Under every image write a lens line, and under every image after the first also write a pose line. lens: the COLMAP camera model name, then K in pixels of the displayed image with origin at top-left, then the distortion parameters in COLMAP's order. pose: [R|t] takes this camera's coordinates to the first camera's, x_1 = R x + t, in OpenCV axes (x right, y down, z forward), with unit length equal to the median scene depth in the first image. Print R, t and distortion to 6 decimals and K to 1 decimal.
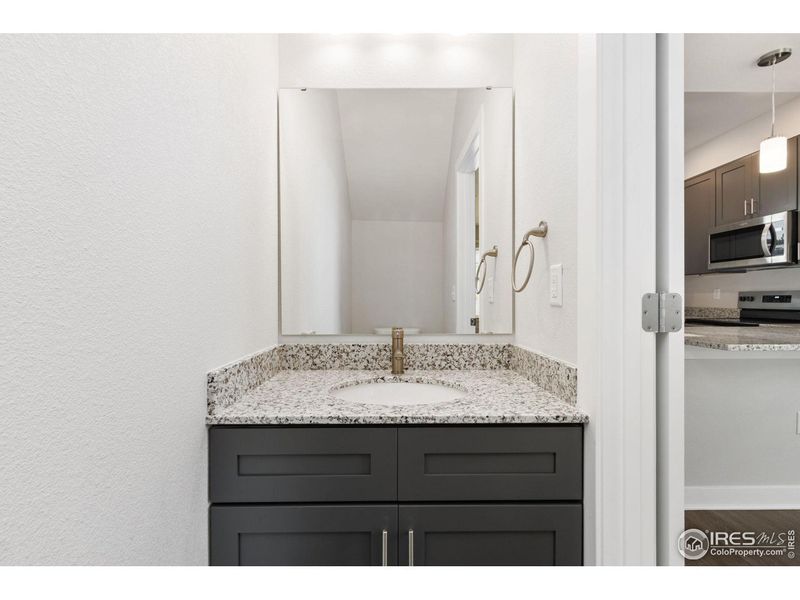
lens RADIAL K [[371.7, 0, 397.1], [0, 371.7, 302.9], [0, 0, 1]] dist [0.003778, -0.000032]
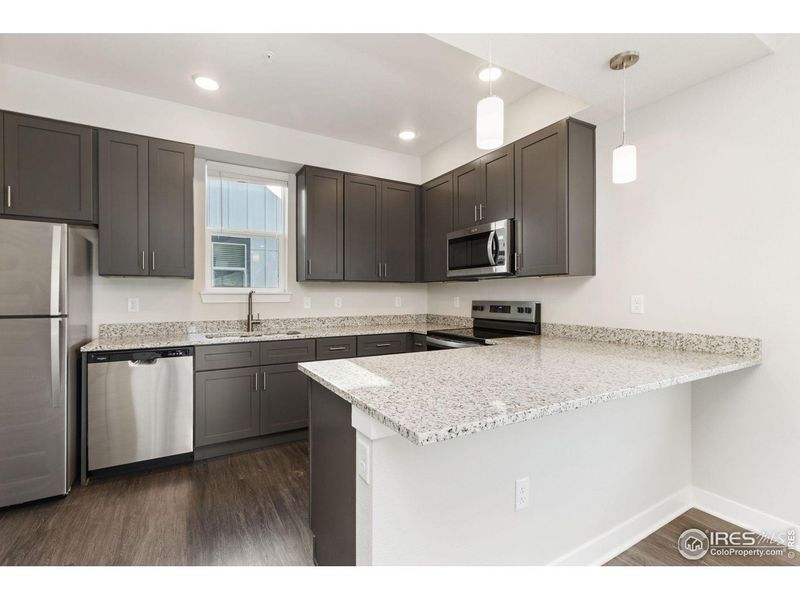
lens RADIAL K [[371.7, 0, 396.8], [0, 371.7, 298.9], [0, 0, 1]] dist [0.003778, -0.000032]
pose [[0.871388, 0.001975, 0.490591, 0.282037], [0.000099, 0.999991, -0.004201, -0.032603], [-0.490595, 0.003709, 0.871380, 0.263255]]
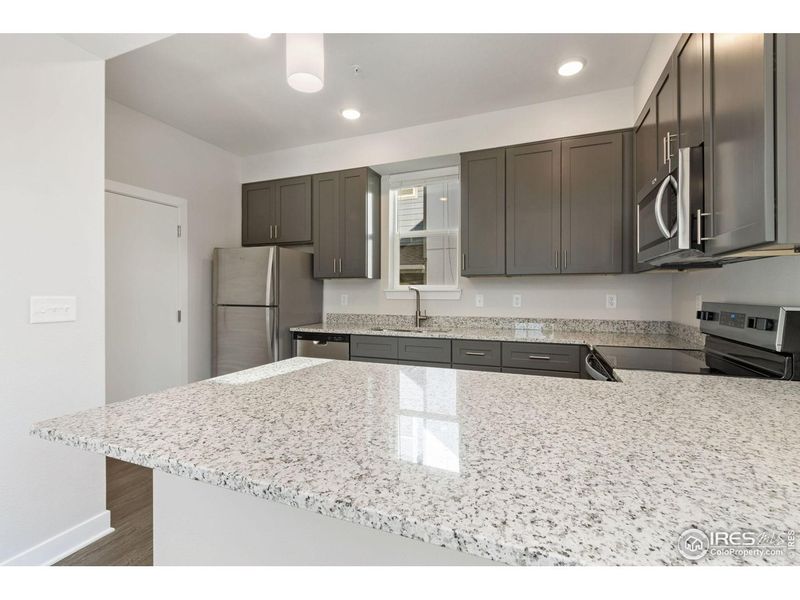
lens RADIAL K [[371.7, 0, 394.0], [0, 371.7, 293.5], [0, 0, 1]] dist [0.003778, -0.000032]
pose [[0.919474, 0.007018, -0.393089, 0.754836], [-0.009581, 0.999944, -0.004558, -0.038120], [0.393034, 0.007957, 0.919489, 0.327453]]
